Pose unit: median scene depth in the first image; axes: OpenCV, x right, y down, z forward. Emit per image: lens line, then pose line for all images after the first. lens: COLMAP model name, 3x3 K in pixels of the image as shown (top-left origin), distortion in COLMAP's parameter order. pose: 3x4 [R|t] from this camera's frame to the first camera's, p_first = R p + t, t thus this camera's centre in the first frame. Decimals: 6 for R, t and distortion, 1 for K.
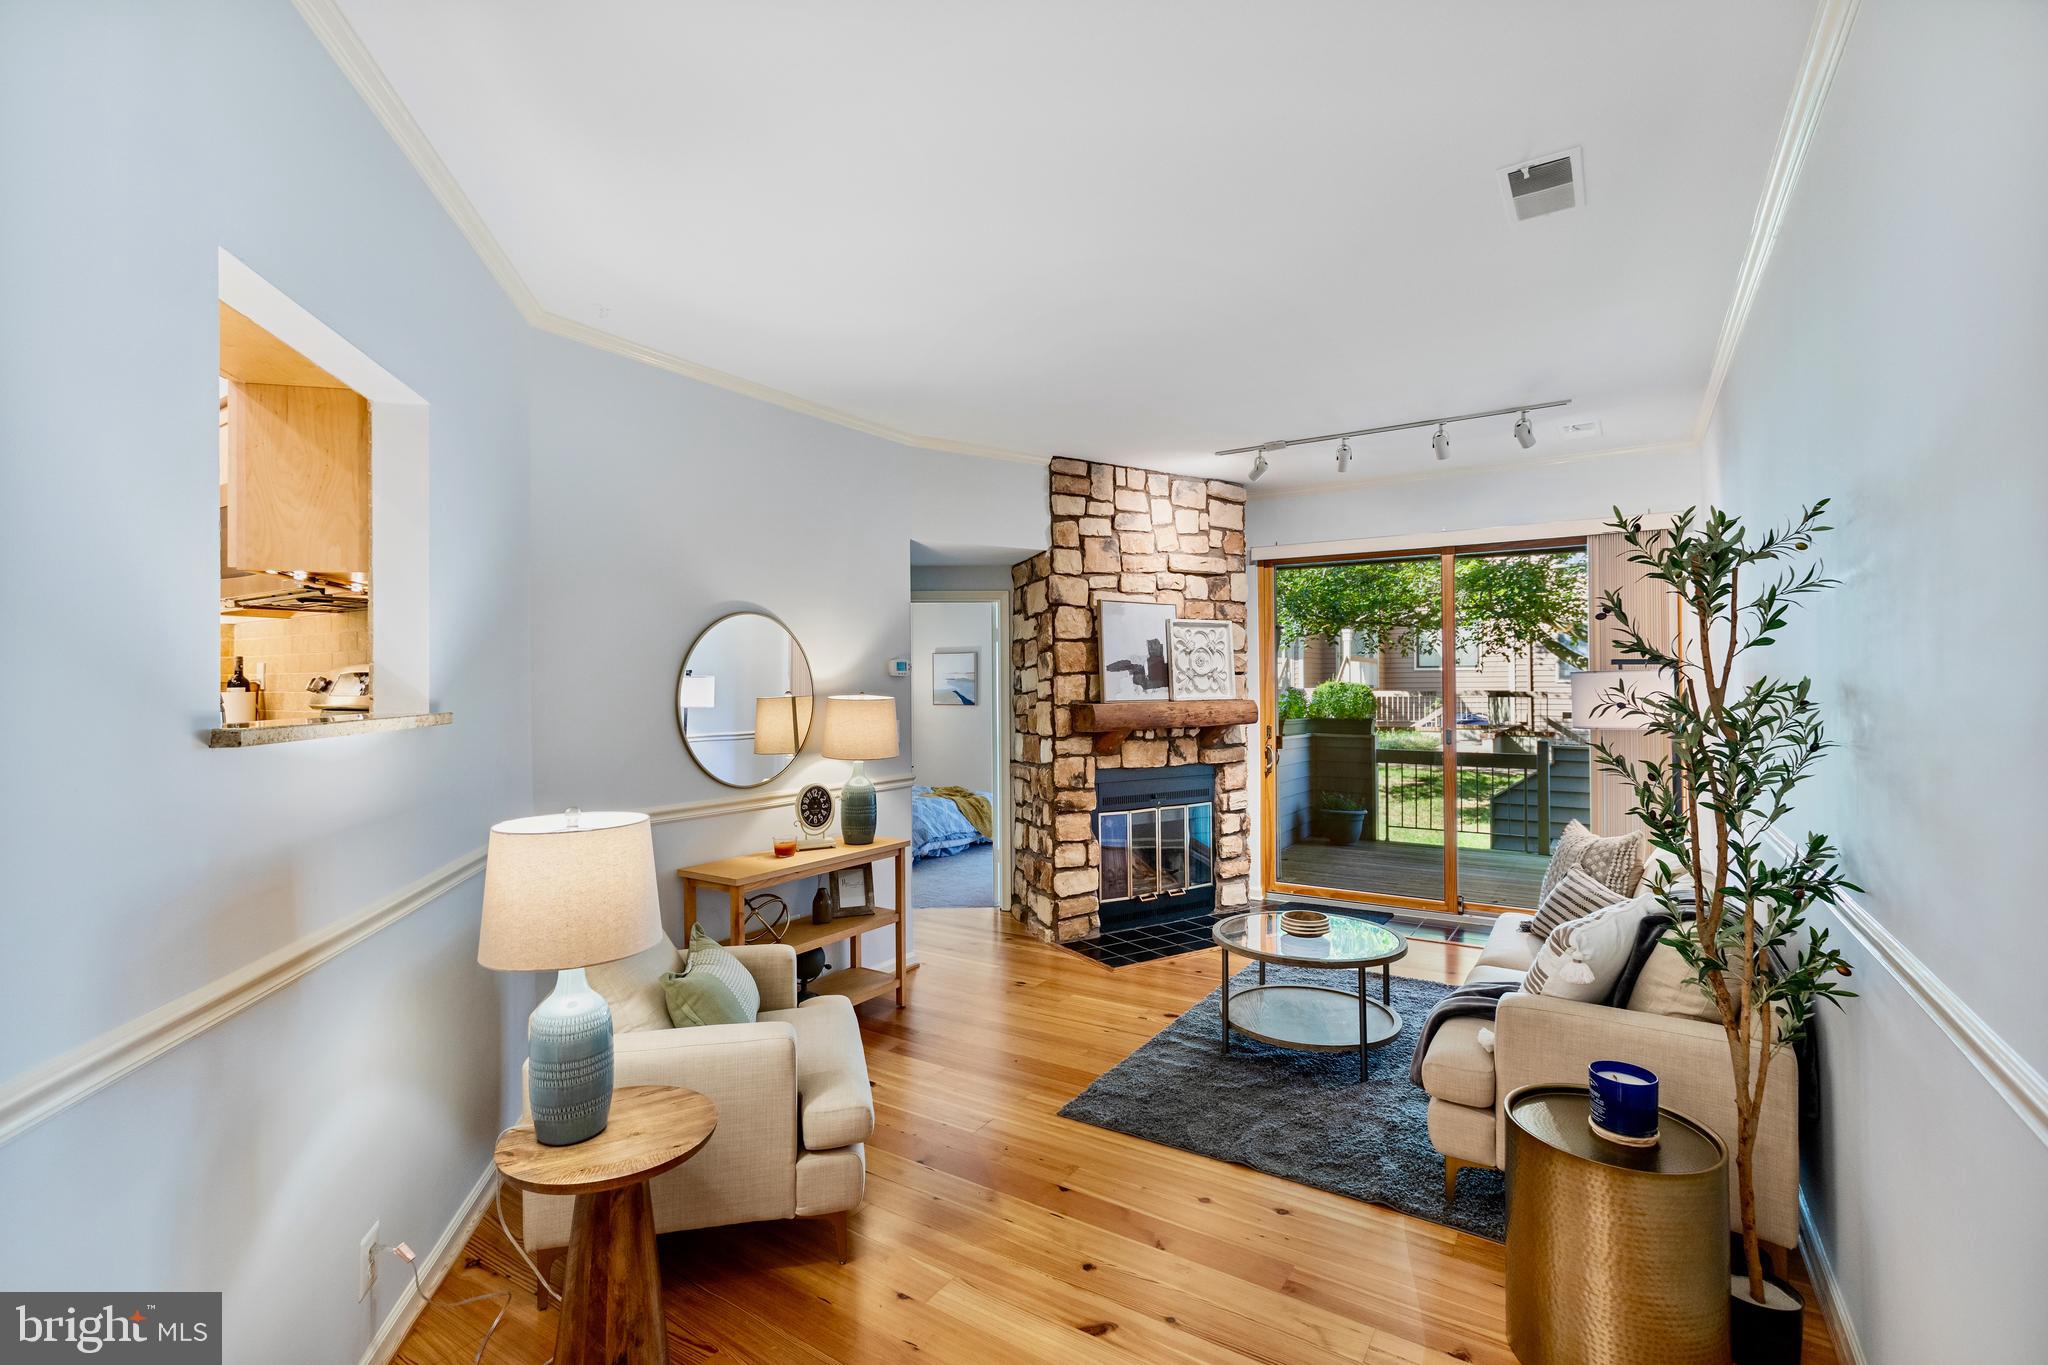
lens RADIAL K [[930.2, 0, 1022.3], [0, 930.2, 691.5], [0, 0, 1]] dist [0.025570, 0.000127]
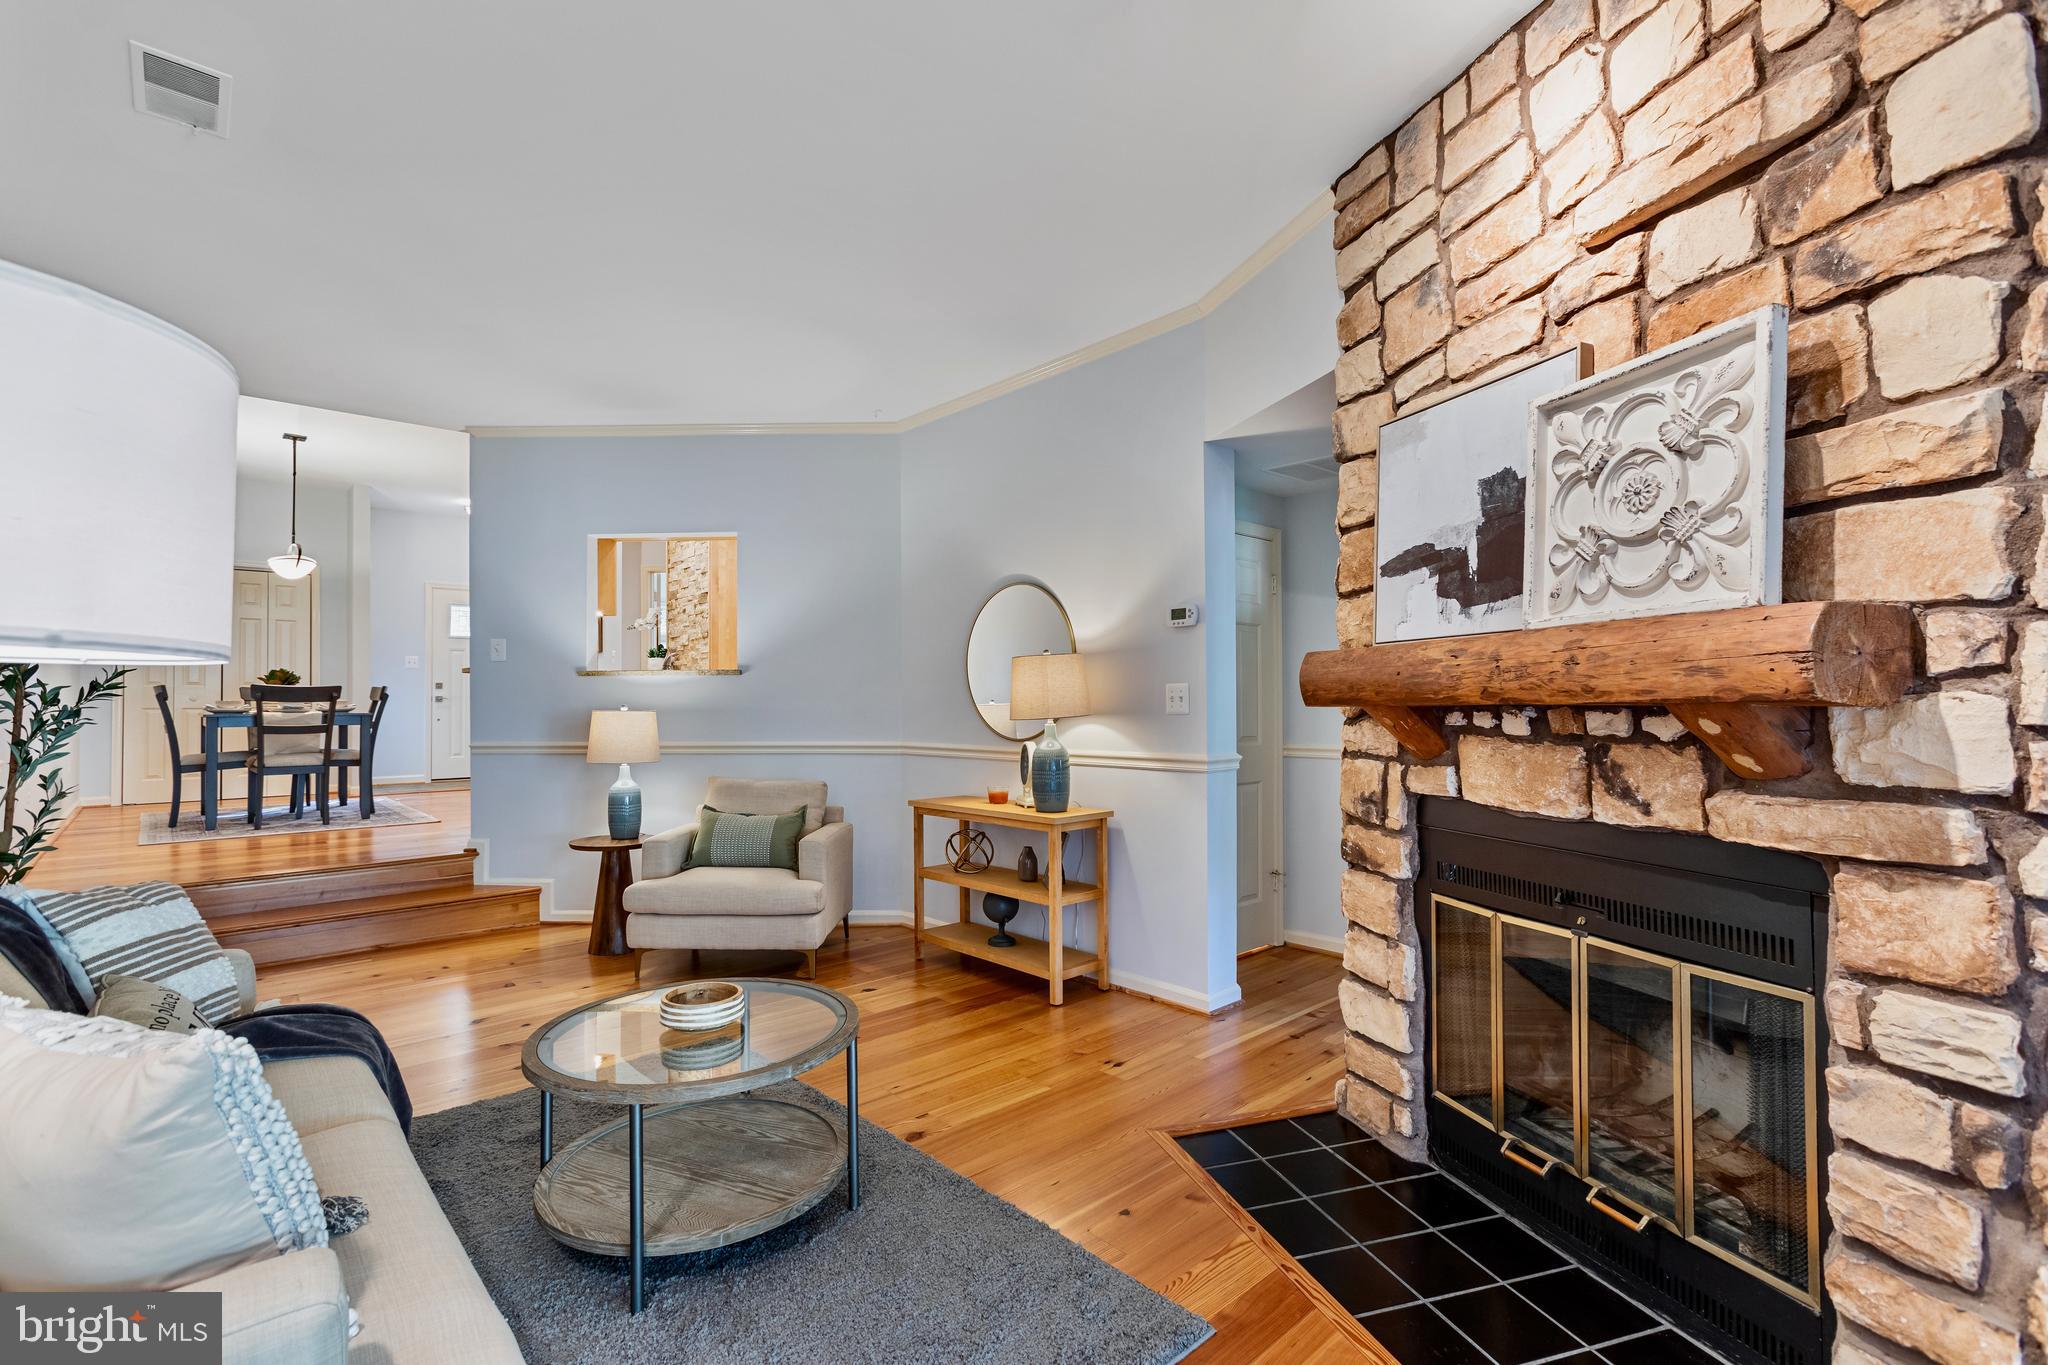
lens RADIAL K [[930.2, 0, 1022.3], [0, 930.2, 691.5], [0, 0, 1]] dist [0.025570, 0.000127]
pose [[-0.252600, -0.000153, -0.967571, 0.756091], [0.006718, 0.999976, -0.001912, 0.043980], [0.967547, -0.006983, -0.252593, 1.226906]]
